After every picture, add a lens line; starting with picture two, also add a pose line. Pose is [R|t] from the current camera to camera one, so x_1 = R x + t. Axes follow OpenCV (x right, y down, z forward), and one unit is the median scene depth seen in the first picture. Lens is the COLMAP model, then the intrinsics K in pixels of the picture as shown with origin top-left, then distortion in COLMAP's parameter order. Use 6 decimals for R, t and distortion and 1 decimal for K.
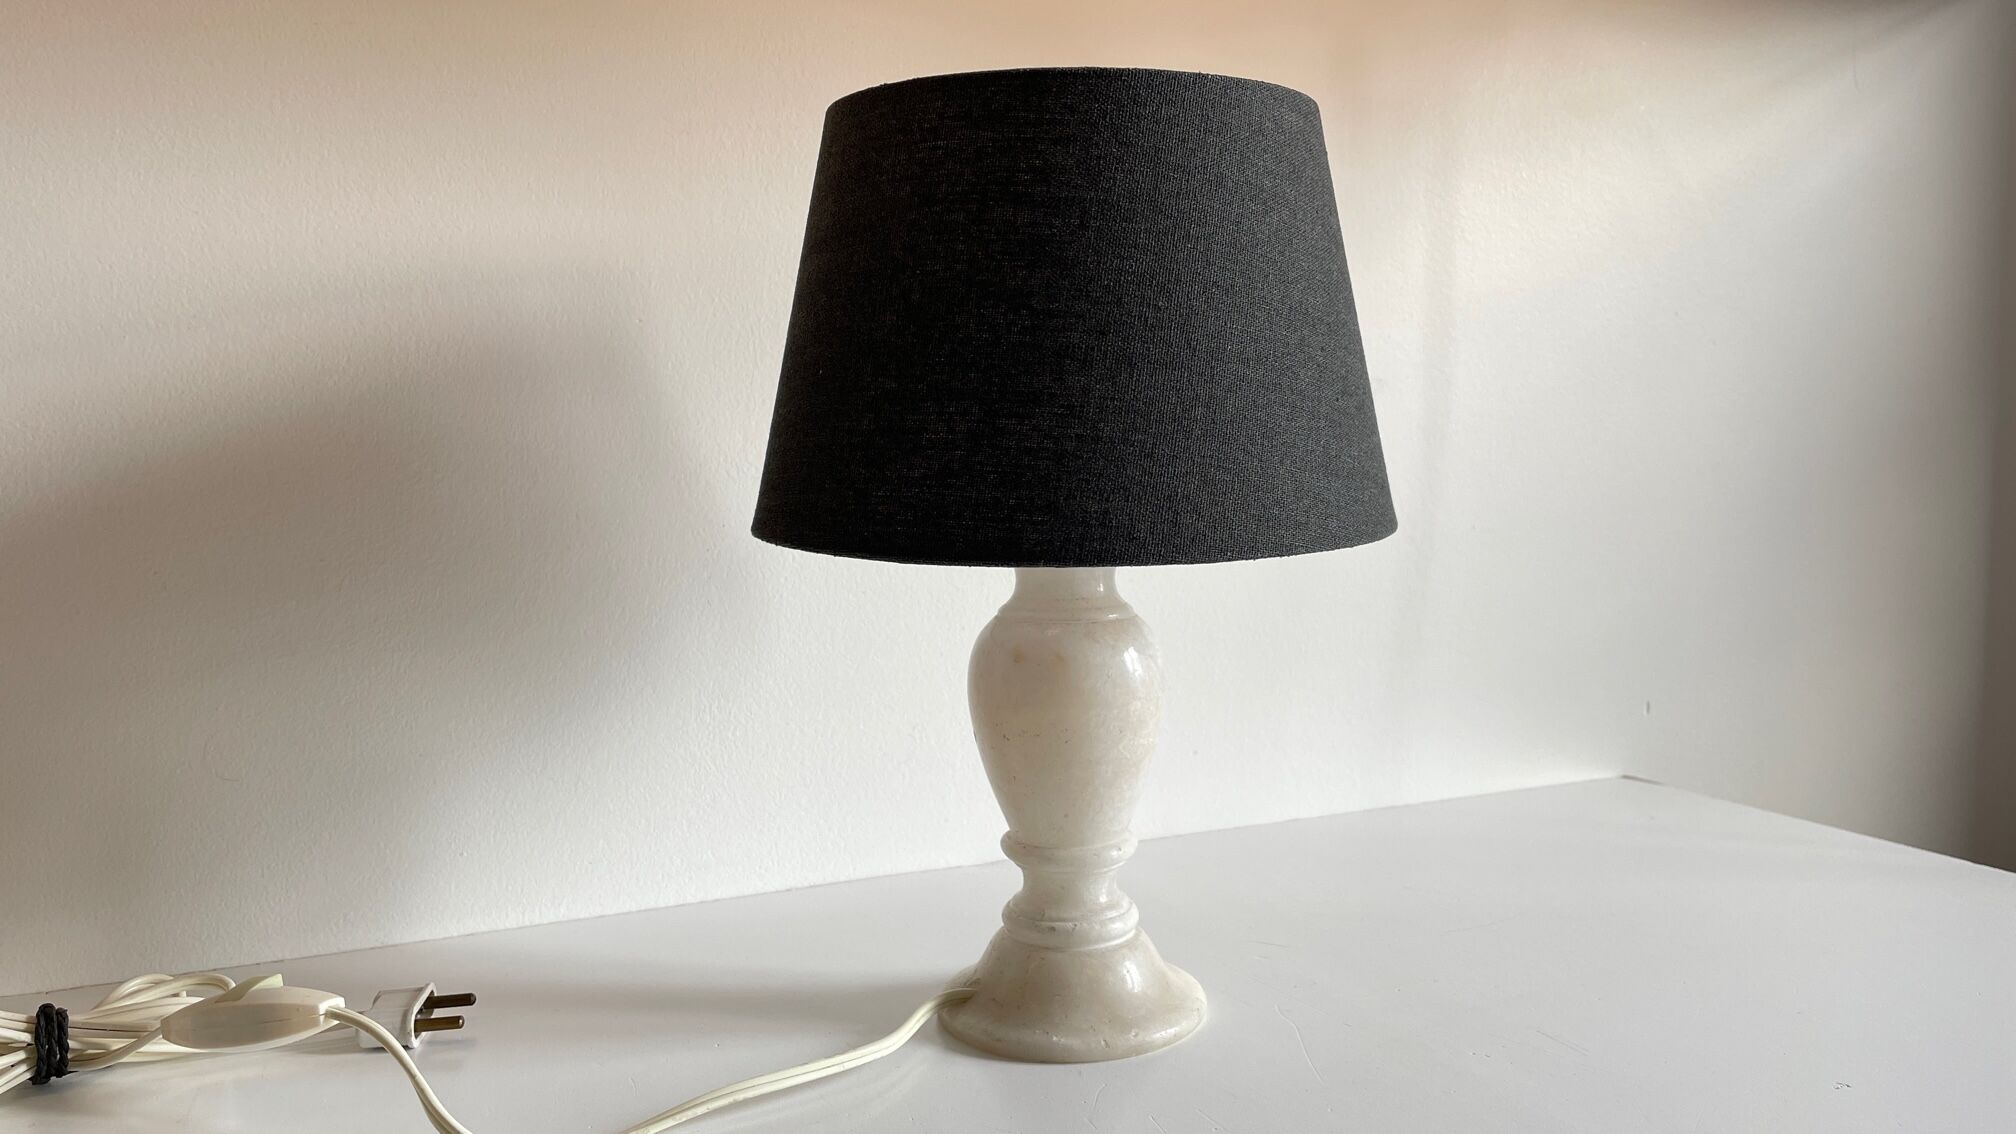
lens RADIAL K [[1585.8, 0, 1015.1], [0, 1585.8, 556.3], [0, 0, 1]] dist [0.107968, -0.157492]
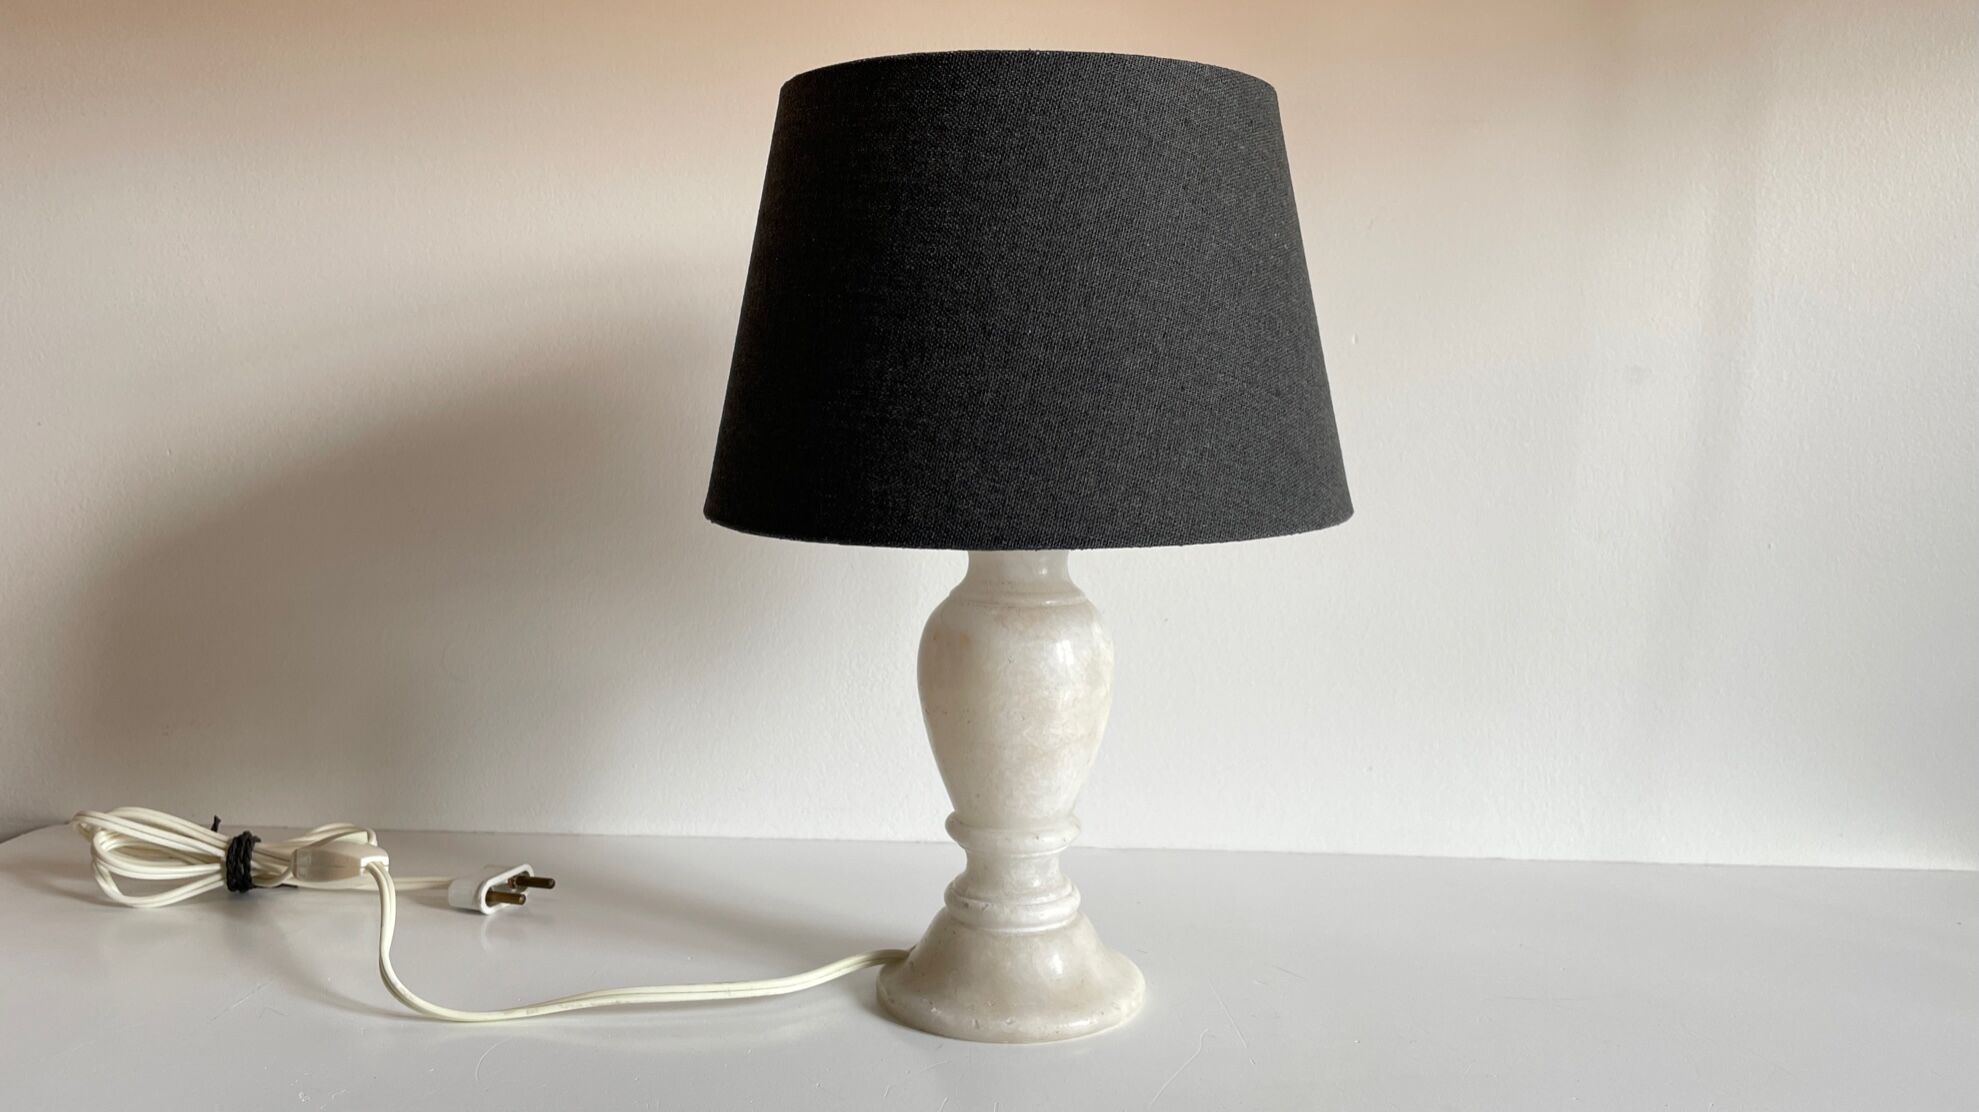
lens RADIAL K [[1556.7, 0, 996.5], [0, 1556.7, 545.5], [0, 0, 1]] dist [0.107968, -0.157492]
pose [[0.890117, 0.063216, -0.451325, 0.511489], [-0.061348, 0.997940, 0.018785, -0.015652], [0.451583, 0.010967, 0.892162, 0.127739]]
